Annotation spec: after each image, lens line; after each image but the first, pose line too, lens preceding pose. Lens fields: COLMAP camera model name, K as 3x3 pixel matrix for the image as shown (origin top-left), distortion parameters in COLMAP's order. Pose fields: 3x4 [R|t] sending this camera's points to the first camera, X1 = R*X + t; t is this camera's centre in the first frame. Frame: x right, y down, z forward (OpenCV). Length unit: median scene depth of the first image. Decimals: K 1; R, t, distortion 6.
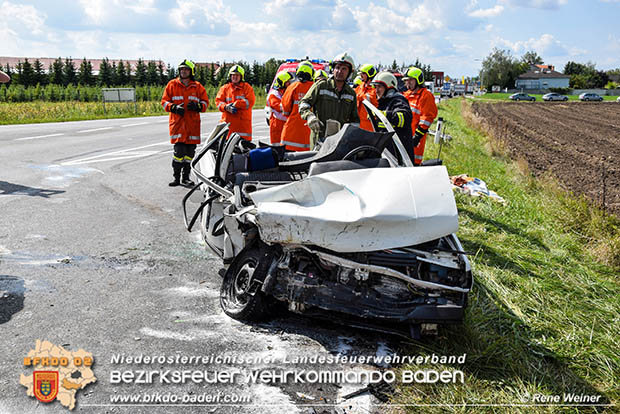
lens RADIAL K [[643.7, 0, 310.0], [0, 643.7, 207.0], [0, 0, 1]] dist [-0.002341, 0.150227]
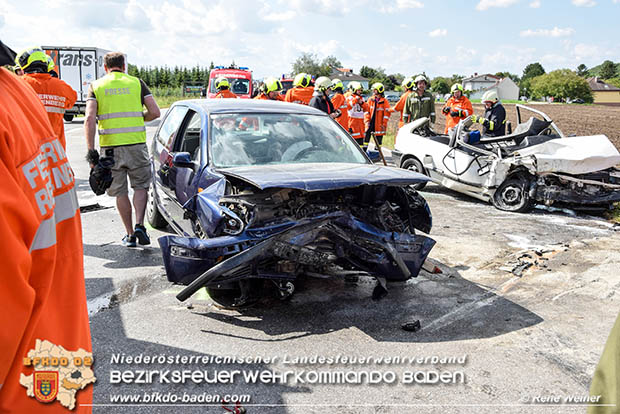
lens RADIAL K [[659.2, 0, 310.0], [0, 659.2, 207.0], [0, 0, 1]] dist [-0.014027, 0.177936]
pose [[0.947597, -0.055086, 0.314684, -1.364751], [0.056583, 0.998388, 0.004384, 0.108566], [-0.314418, 0.013652, 0.949187, -0.769281]]
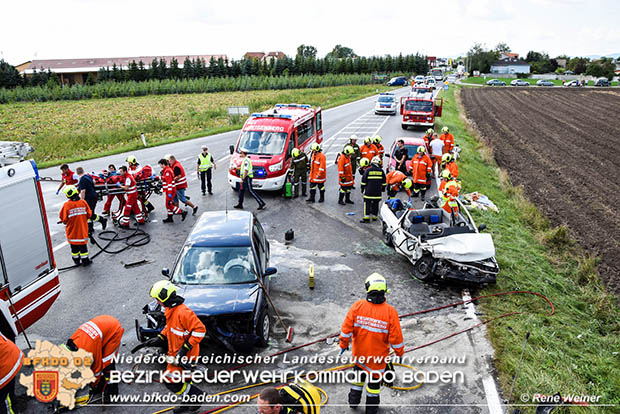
lens RADIAL K [[509.9, 0, 310.0], [0, 509.9, 207.0], [0, 0, 1]] dist [-0.094754, 0.007678]
pose [[0.999598, -0.003702, -0.028106, -0.583447], [0.006623, 0.994498, 0.104543, -0.439184], [0.027564, -0.104687, 0.994123, -1.427490]]
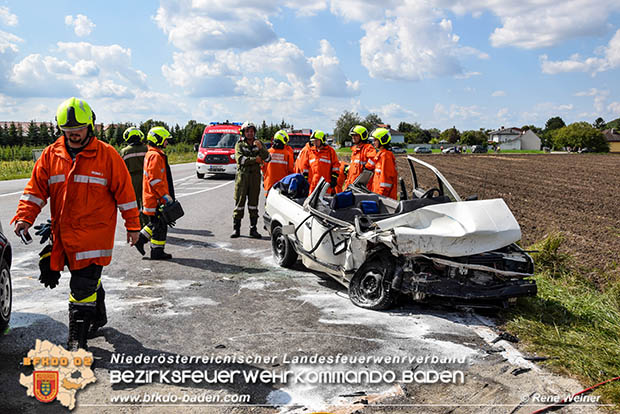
lens RADIAL K [[569.3, 0, 319.3], [0, 569.3, 206.6], [0, 0, 1]] dist [-0.011118, 0.000891]
pose [[0.970389, -0.038809, 0.238411, -0.515086], [0.056154, 0.996212, -0.066396, 0.020971], [-0.234931, 0.077817, 0.968892, -0.218618]]
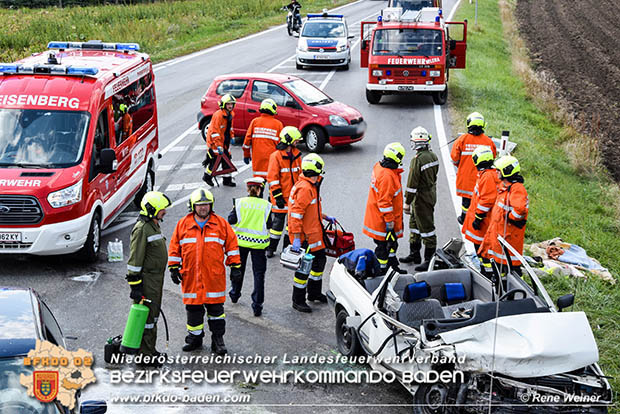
lens RADIAL K [[1403.2, 0, 298.0], [0, 1403.2, 209.2], [0, 0, 1]] dist [0.564586, 0.606464]
pose [[0.994012, -0.044946, 0.099596, -0.675012], [0.043219, 0.998877, 0.019430, -0.354908], [-0.100358, -0.015009, 0.994838, -1.952605]]
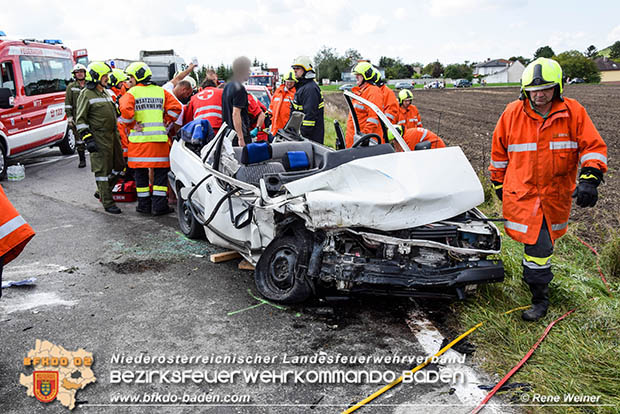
lens RADIAL K [[584.5, 0, 310.0], [0, 584.5, 207.0], [0, 0, 1]] dist [-0.006115, 0.020268]
pose [[0.965083, -0.092741, 0.244979, -0.287839], [0.086867, 0.995615, 0.034701, -0.014693], [-0.247123, -0.012209, 0.968907, 0.056881]]
